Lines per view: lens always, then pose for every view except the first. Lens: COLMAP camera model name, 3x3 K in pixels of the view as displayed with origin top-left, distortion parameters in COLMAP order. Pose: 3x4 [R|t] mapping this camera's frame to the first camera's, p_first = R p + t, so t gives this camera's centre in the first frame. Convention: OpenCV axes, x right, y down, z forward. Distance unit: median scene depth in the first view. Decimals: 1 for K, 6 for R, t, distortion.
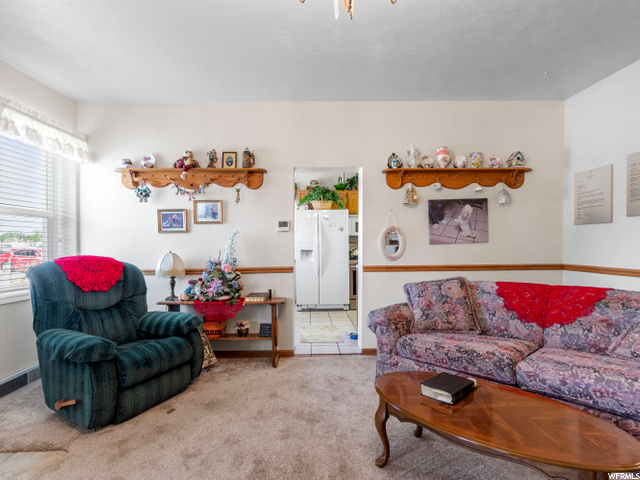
lens RADIAL K [[334.6, 0, 320.3], [0, 334.6, 243.6], [0, 0, 1]] dist [0.001933, 0.000857]
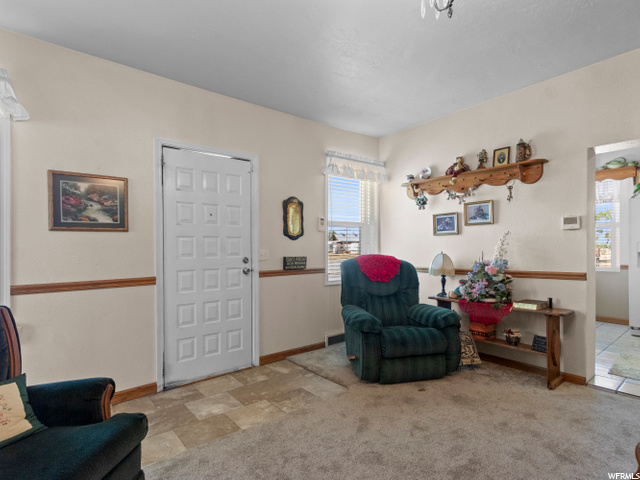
lens RADIAL K [[334.6, 0, 320.3], [0, 334.6, 243.6], [0, 0, 1]] dist [0.001933, 0.000857]
pose [[0.613416, -0.008503, -0.789714, 0.180448], [0.005862, 0.999964, -0.006214, -0.000207], [0.789738, -0.000817, 0.613443, 0.010761]]
